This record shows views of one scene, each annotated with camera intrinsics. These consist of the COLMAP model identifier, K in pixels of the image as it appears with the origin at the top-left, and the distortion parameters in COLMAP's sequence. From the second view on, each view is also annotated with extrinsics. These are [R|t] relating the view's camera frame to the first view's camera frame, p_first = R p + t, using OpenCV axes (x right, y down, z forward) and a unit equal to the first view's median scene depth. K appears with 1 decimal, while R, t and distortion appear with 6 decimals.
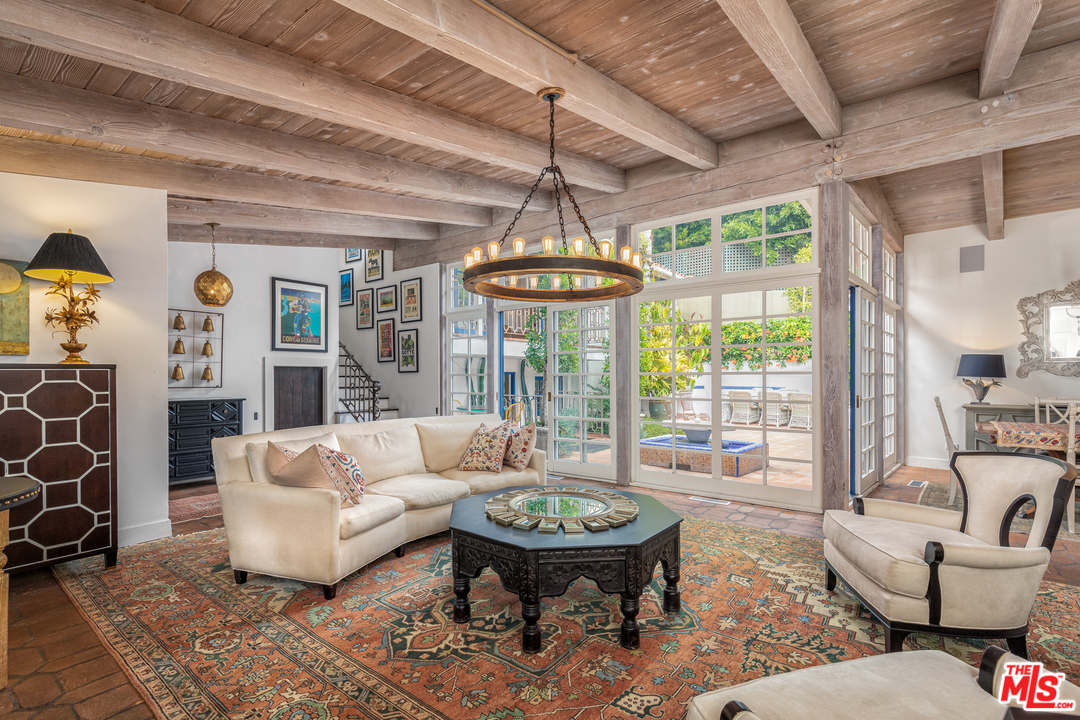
lens RADIAL K [[523.3, 0, 535.7], [0, 523.3, 370.2], [0, 0, 1]] dist [0.004803, -0.000130]
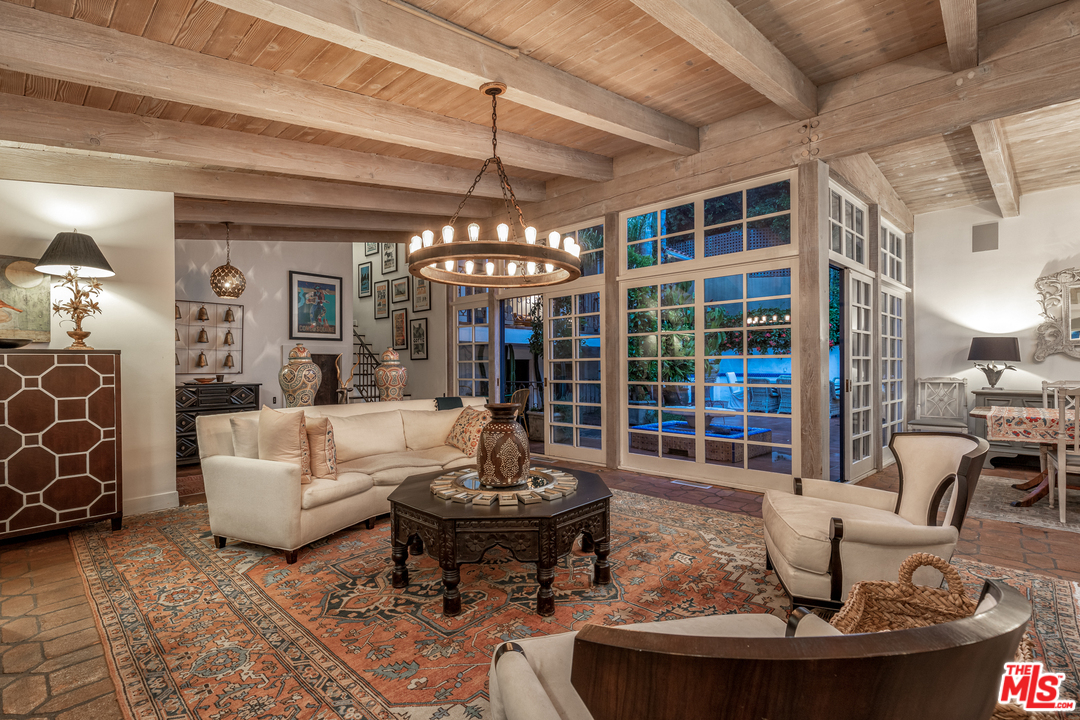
lens RADIAL K [[518.9, 0, 540.0], [0, 518.9, 360.0], [0, 0, 1]] dist [0.000869, 0.000744]
pose [[0.996165, -0.004473, -0.087383, 0.202571], [0.004375, 0.999990, -0.001312, 0.017135], [0.087388, 0.000925, 0.996174, -0.025378]]
